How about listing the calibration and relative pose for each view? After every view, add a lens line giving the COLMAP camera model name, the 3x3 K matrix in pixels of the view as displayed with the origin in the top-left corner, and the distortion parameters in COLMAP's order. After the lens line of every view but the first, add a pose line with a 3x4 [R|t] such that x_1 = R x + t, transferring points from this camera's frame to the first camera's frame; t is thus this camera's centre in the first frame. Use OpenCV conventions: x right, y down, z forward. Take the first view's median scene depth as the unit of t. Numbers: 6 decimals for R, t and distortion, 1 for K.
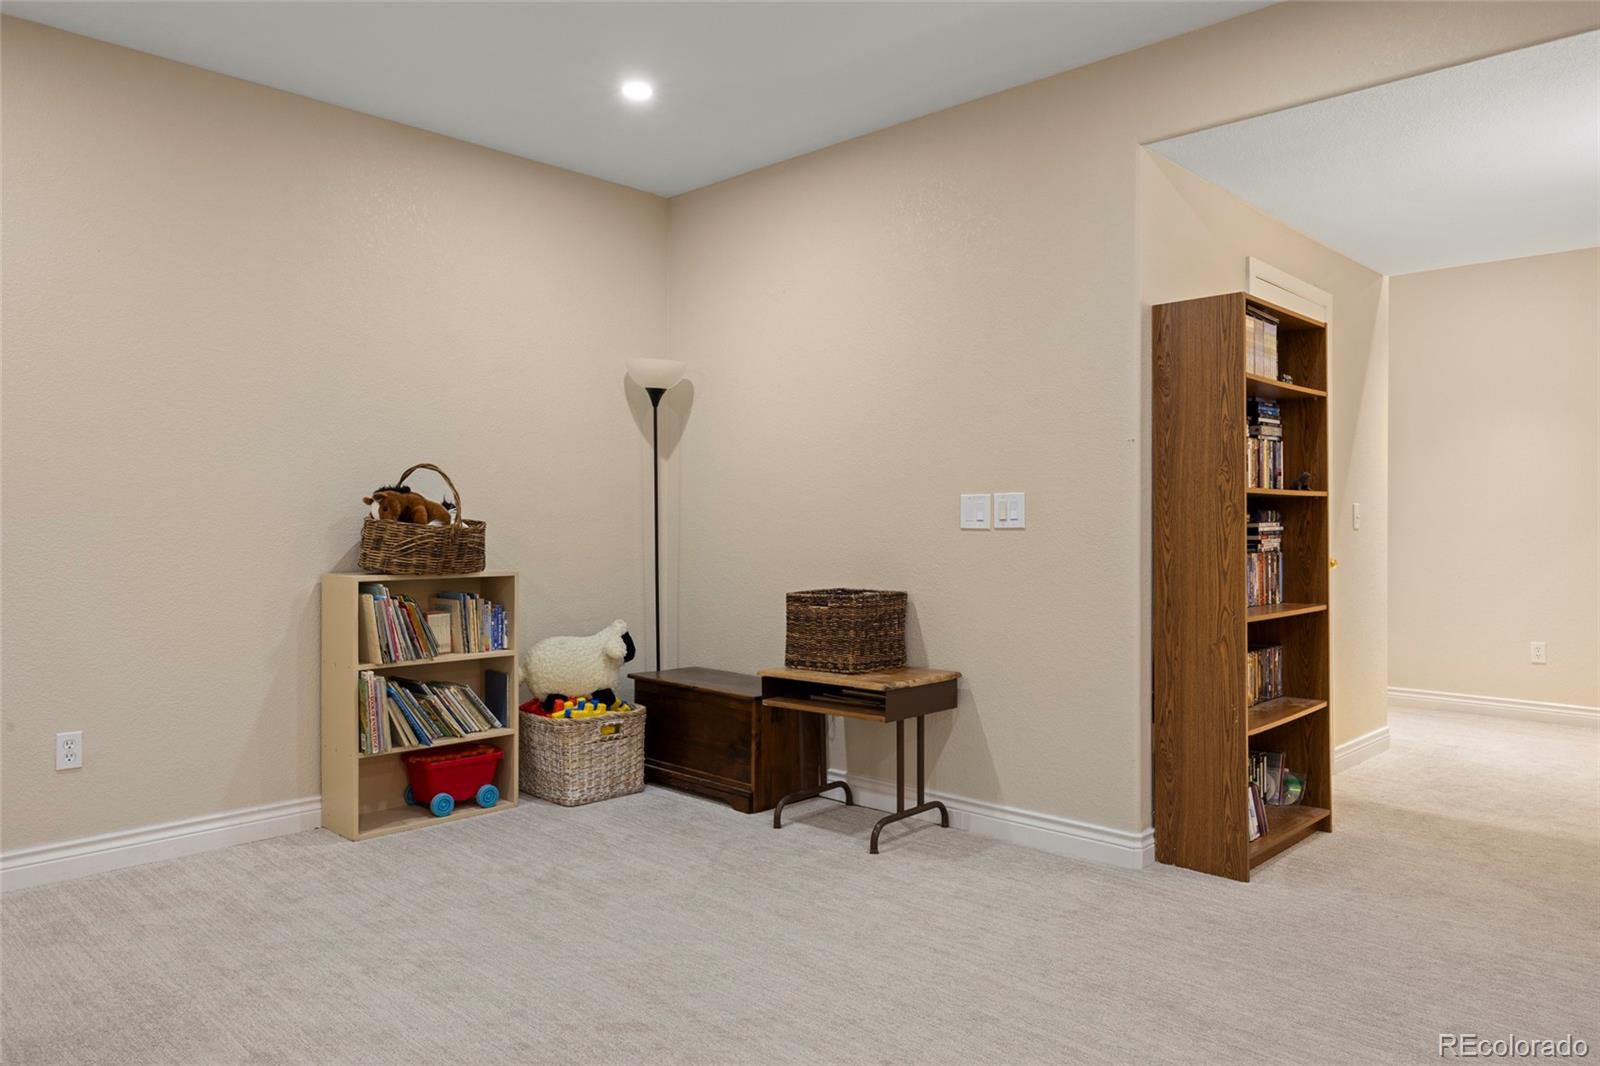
lens RADIAL K [[1059.4, 0, 751.2], [0, 1059.4, 520.8], [0, 0, 1]] dist [-0.000591, 0.000637]
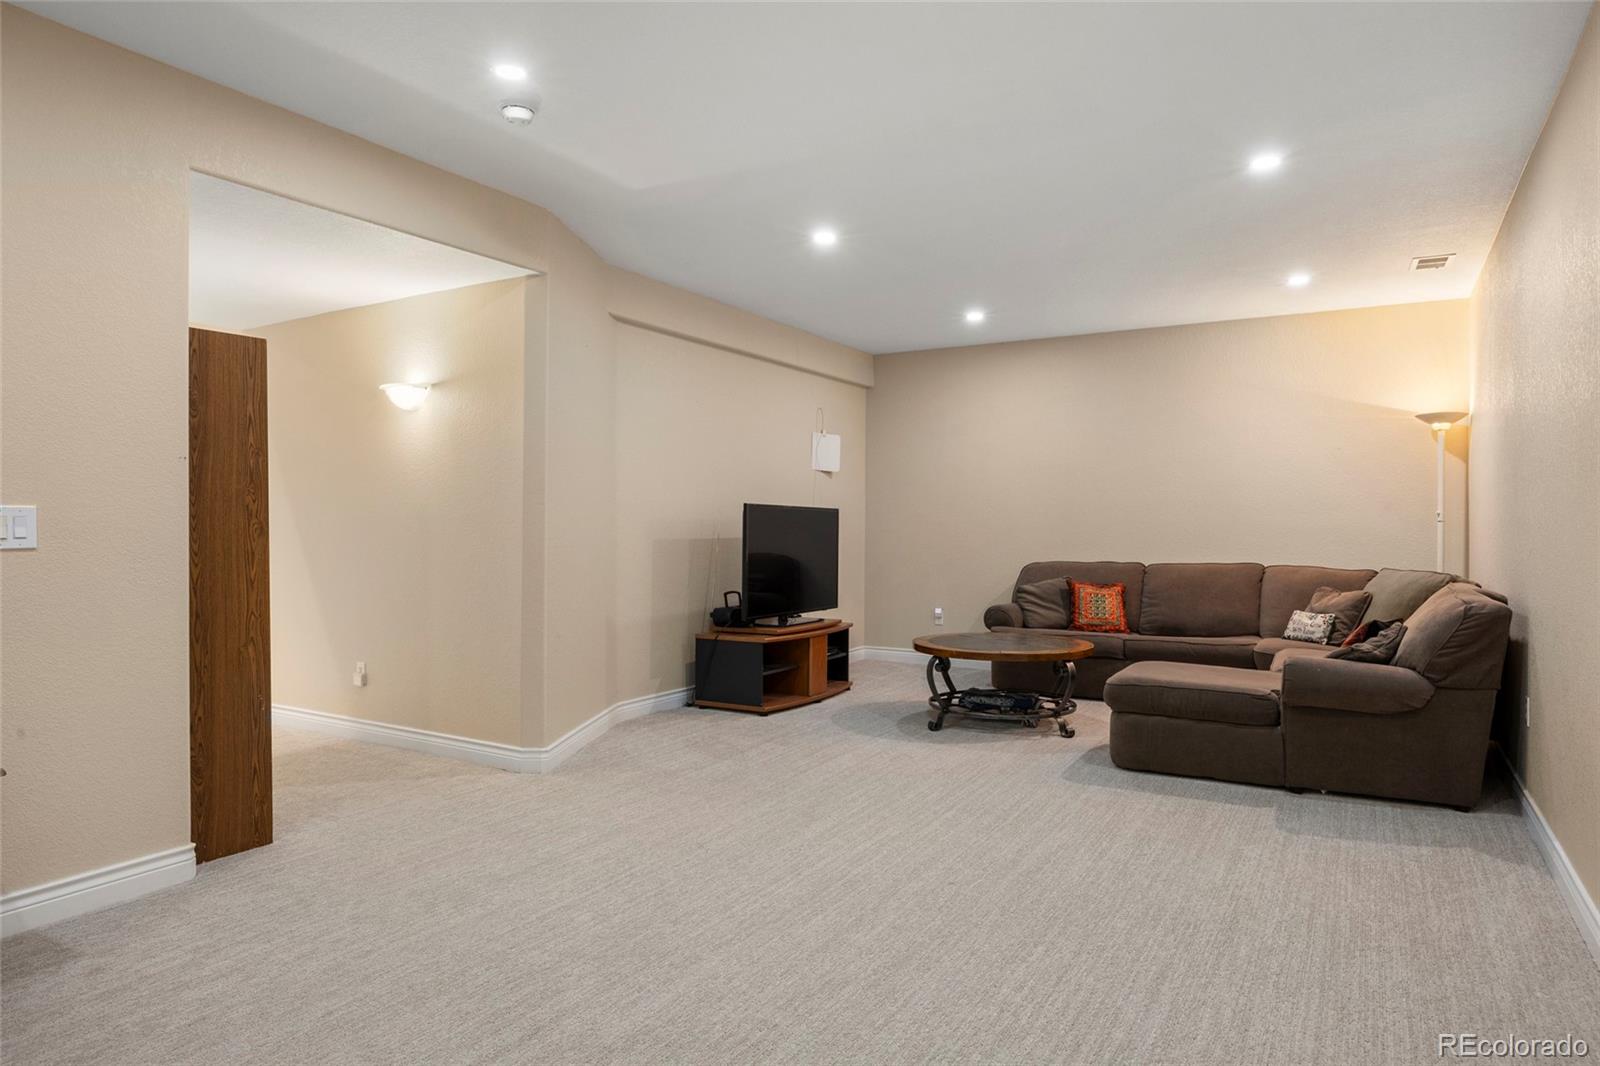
lens RADIAL K [[974.6, 0, 800.0], [0, 974.6, 533.0], [0, 0, 1]] dist [0.001081, -0.000028]
pose [[-0.239774, -0.013620, 0.970733, -0.702636], [-0.001041, 0.999905, 0.013772, -0.018154], [-0.970828, 0.002291, -0.239766, 0.671600]]
